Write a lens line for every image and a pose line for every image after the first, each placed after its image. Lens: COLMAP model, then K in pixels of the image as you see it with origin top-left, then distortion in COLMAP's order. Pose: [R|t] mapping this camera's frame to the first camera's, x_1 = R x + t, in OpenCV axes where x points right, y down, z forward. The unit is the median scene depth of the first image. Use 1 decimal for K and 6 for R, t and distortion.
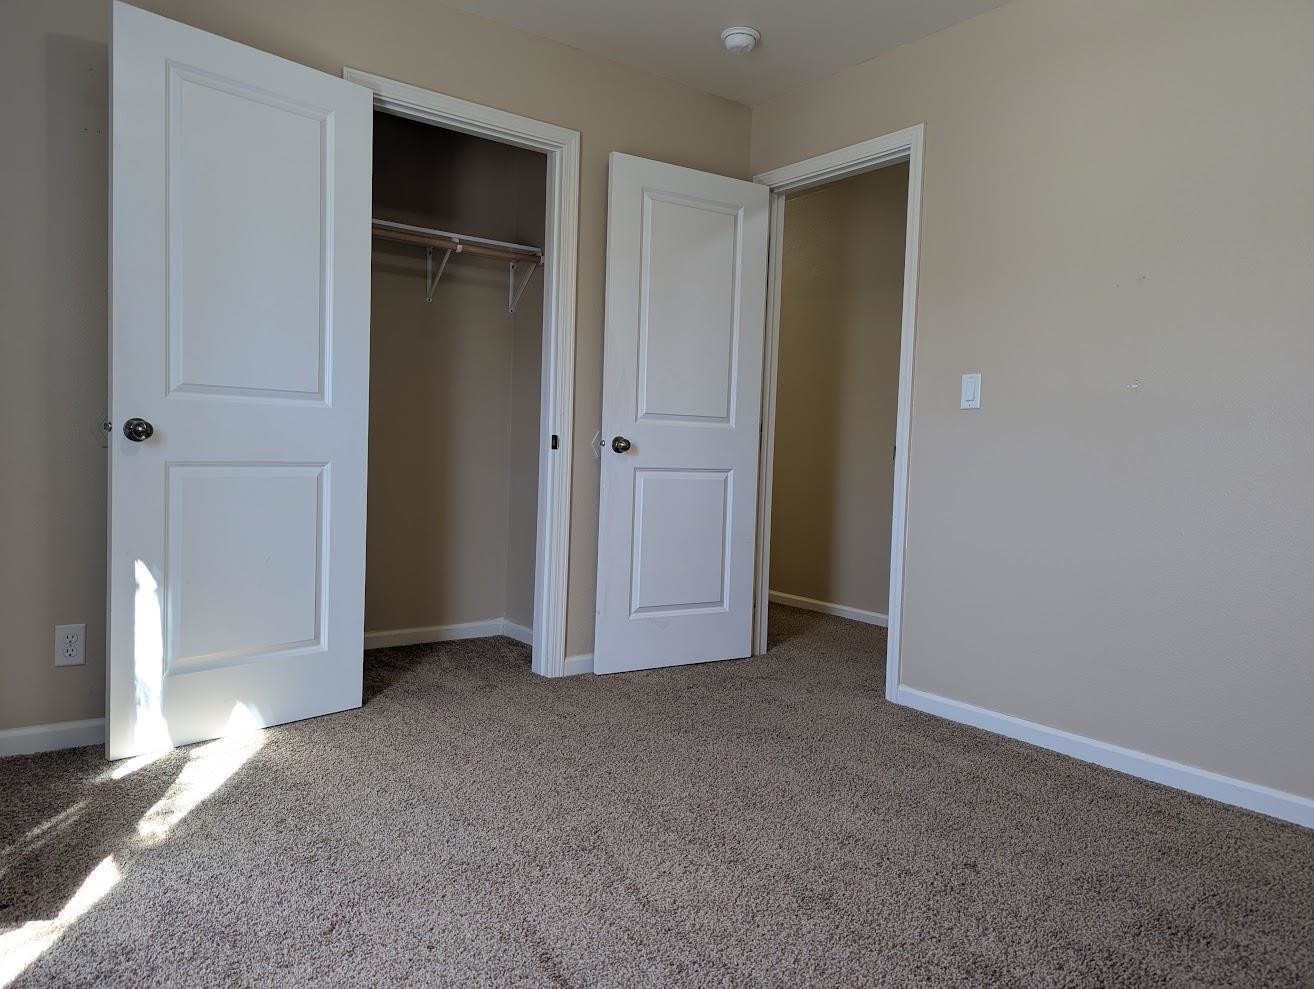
lens RADIAL K [[925.8, 0, 657.0], [0, 925.8, 494.5], [0, 0, 1]] dist [0.050757, -0.071368]
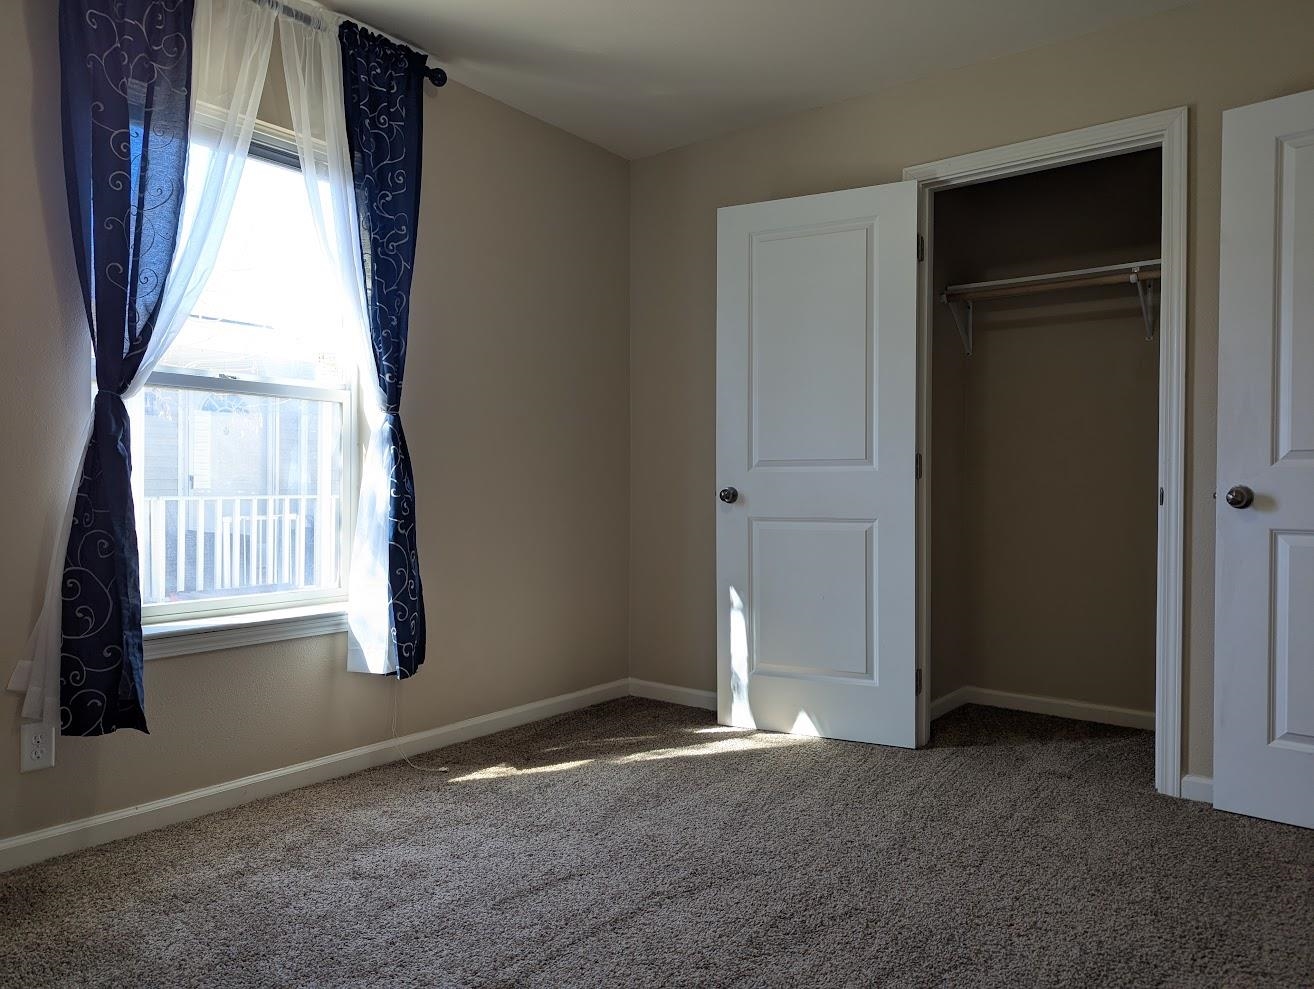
lens RADIAL K [[895.8, 0, 657.0], [0, 895.8, 494.5], [0, 0, 1]] dist [0.014183, 0.001946]
pose [[0.258722, -0.028964, -0.965518, 0.665620], [-0.046357, 0.998026, -0.042361, -0.005900], [0.964839, 0.055718, 0.256869, 0.477599]]
